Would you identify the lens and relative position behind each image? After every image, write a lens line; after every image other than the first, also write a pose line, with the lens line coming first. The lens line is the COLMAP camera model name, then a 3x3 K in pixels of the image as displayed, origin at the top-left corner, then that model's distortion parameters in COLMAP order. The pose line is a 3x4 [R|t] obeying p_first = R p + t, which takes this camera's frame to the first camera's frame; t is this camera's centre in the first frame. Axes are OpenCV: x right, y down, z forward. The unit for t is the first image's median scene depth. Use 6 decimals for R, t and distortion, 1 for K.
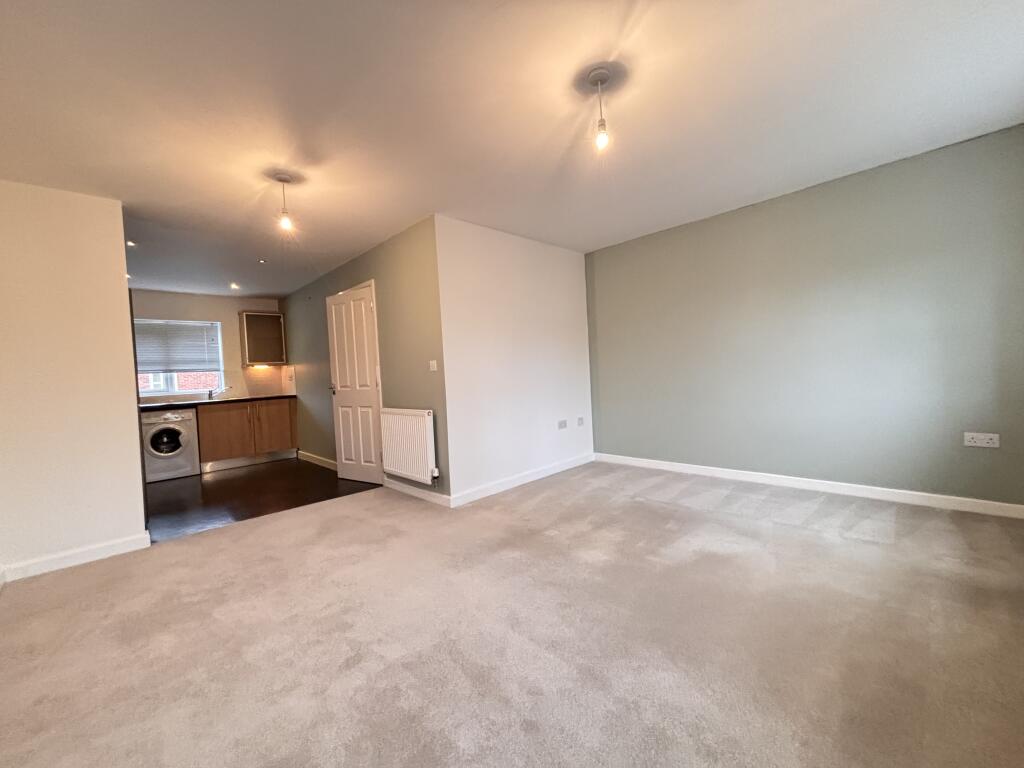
lens RADIAL K [[407.7, 0, 508.9], [0, 407.7, 381.8], [0, 0, 1]] dist [0.000219, -0.002106]
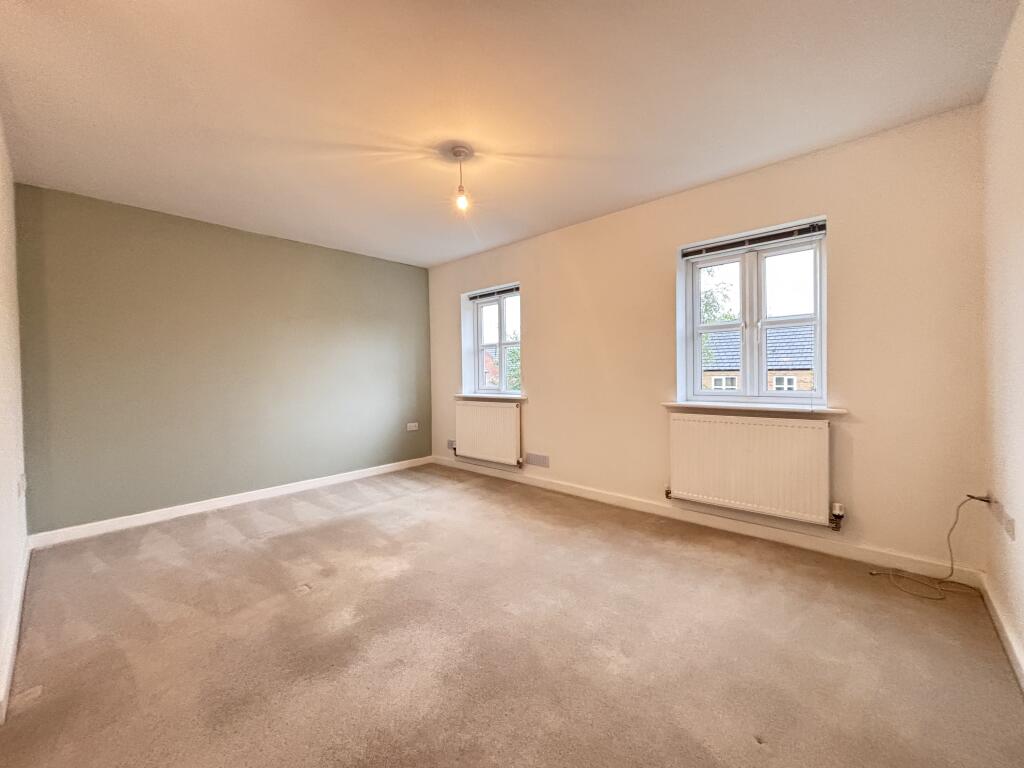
lens RADIAL K [[407.7, 0, 508.9], [0, 407.7, 381.8], [0, 0, 1]] dist [0.000219, -0.002106]
pose [[-0.062136, 0.032726, 0.997531, -0.694280], [0.043299, 0.998610, -0.030064, 0.013149], [-0.997128, 0.041324, -0.063467, 0.637074]]
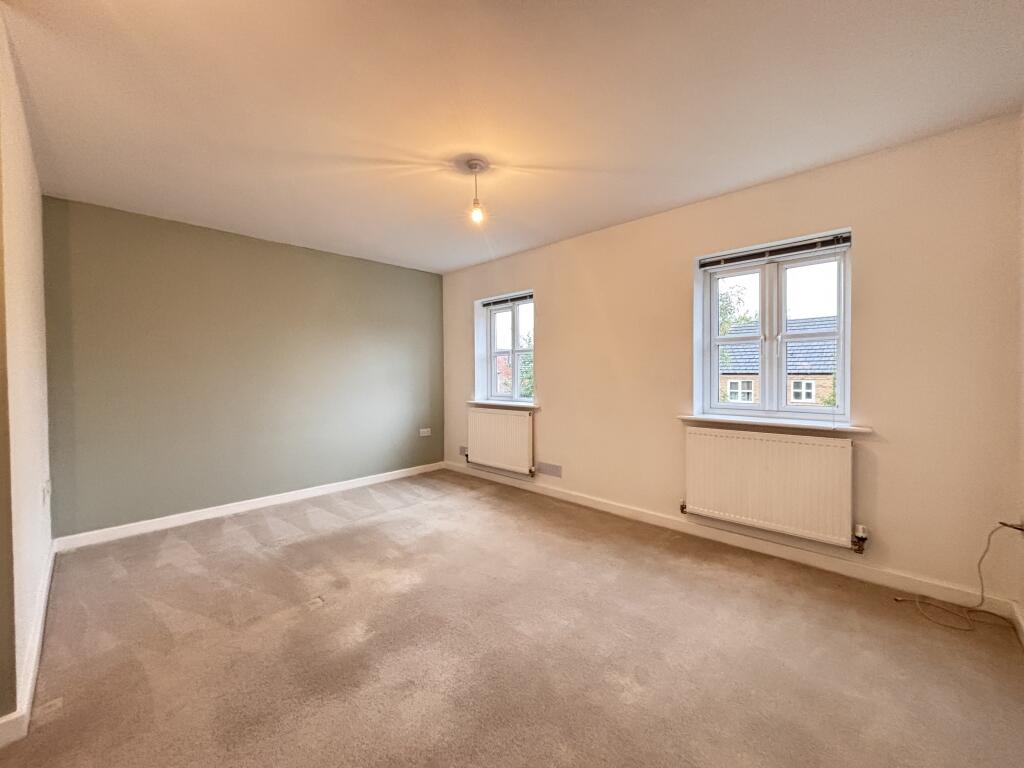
lens RADIAL K [[407.7, 0, 508.9], [0, 407.7, 381.8], [0, 0, 1]] dist [0.000219, -0.002106]
pose [[-0.032946, 0.032878, 0.998916, -0.689237], [0.033320, 0.998939, -0.031780, -0.015325], [-0.998902, 0.032237, -0.034006, 0.638713]]
